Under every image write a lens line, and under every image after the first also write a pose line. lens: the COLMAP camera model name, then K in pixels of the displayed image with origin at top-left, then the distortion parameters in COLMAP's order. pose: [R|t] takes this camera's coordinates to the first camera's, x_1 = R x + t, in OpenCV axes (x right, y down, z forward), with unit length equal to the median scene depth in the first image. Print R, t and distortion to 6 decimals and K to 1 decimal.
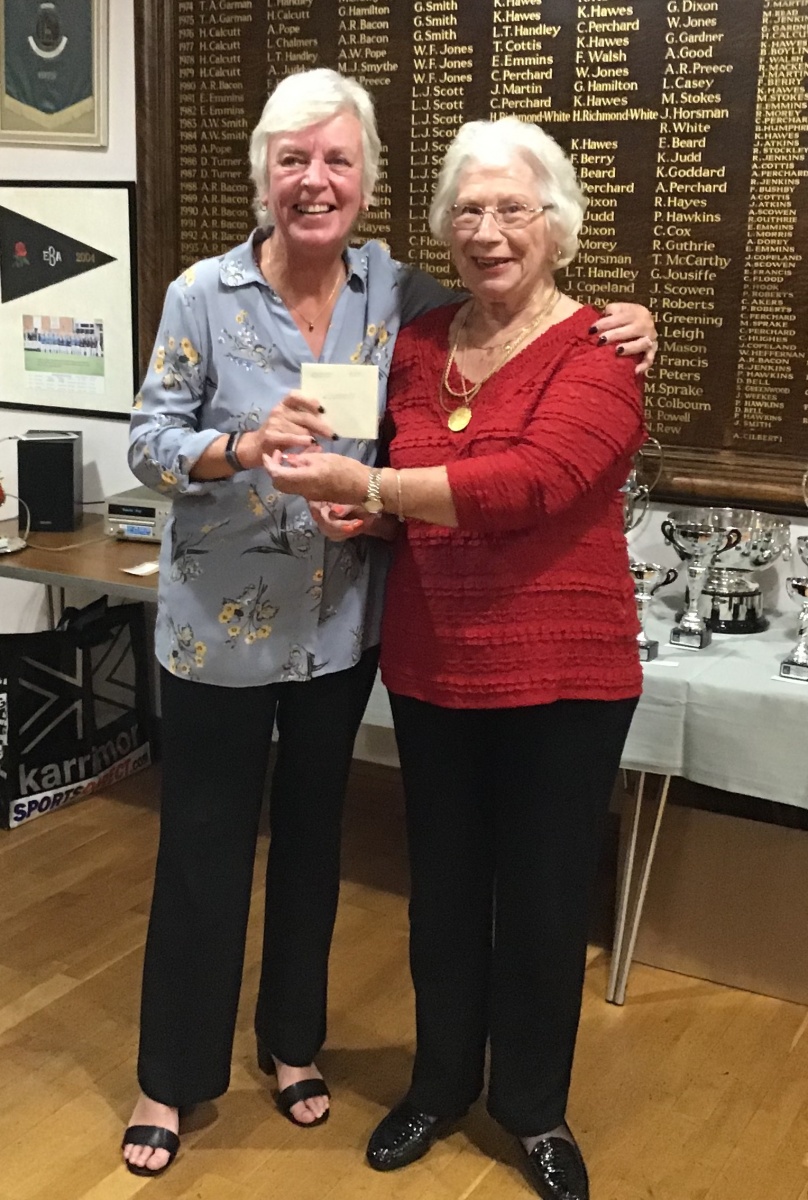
lens RADIAL K [[1696.1, 0, 284.9], [0, 1696.1, 557.5], [0, 0, 1]] dist [0.080273, 0.000000]
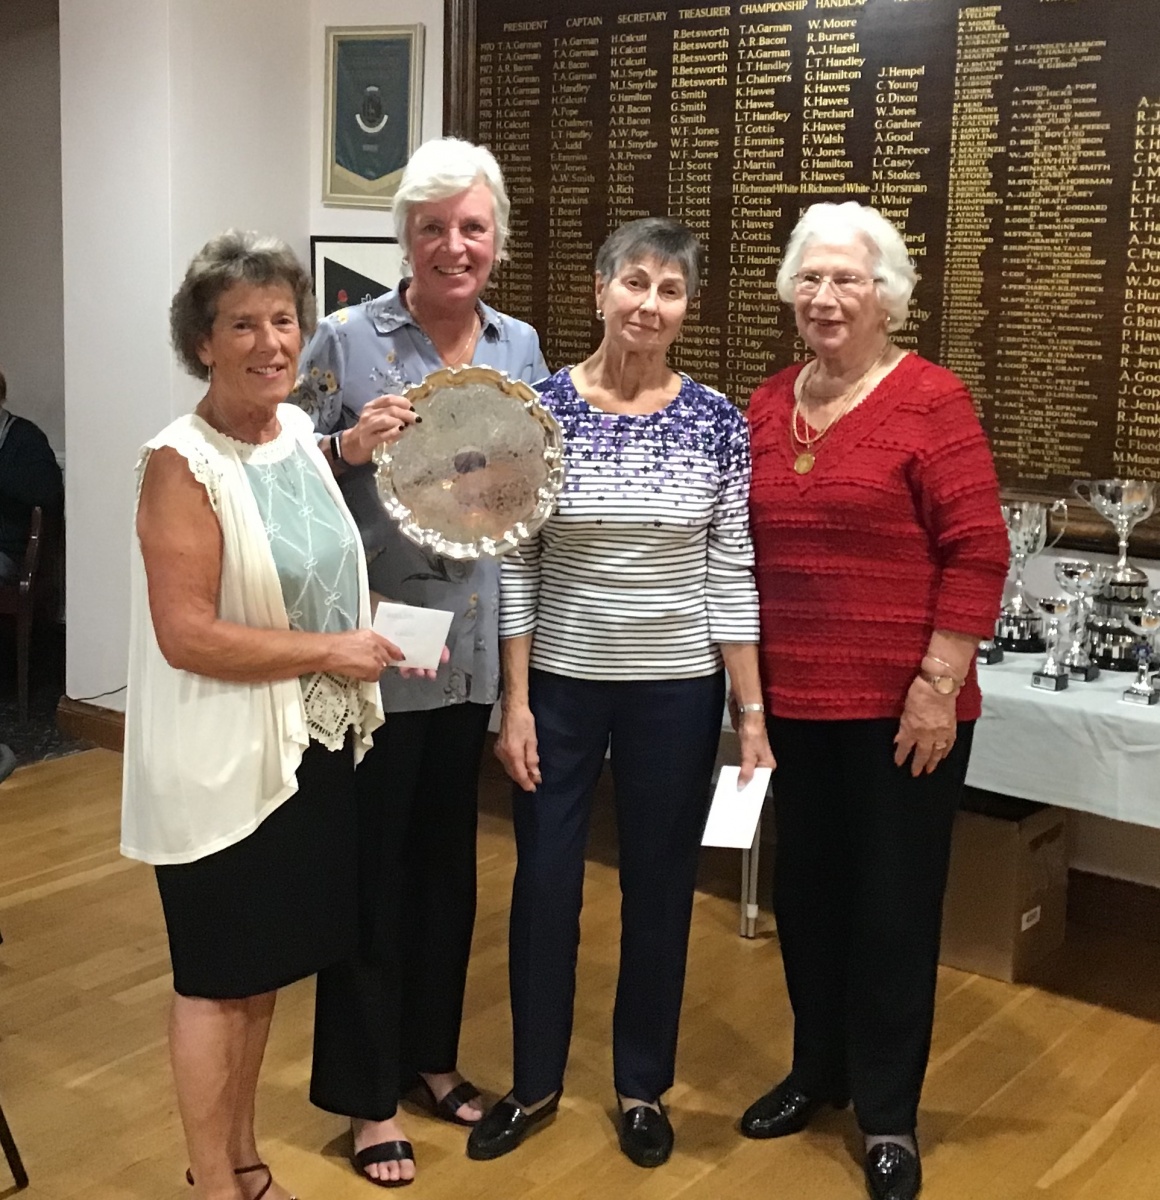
lens RADIAL K [[1870.8, 0, 529.6], [0, 1870.8, 456.2], [0, 0, 1]] dist [0.121690, 0.000000]
pose [[0.994022, 0.024534, -0.106384, 0.130482], [-0.035129, 0.994478, -0.098890, 0.055289], [0.103370, 0.102036, 0.989395, -0.265038]]
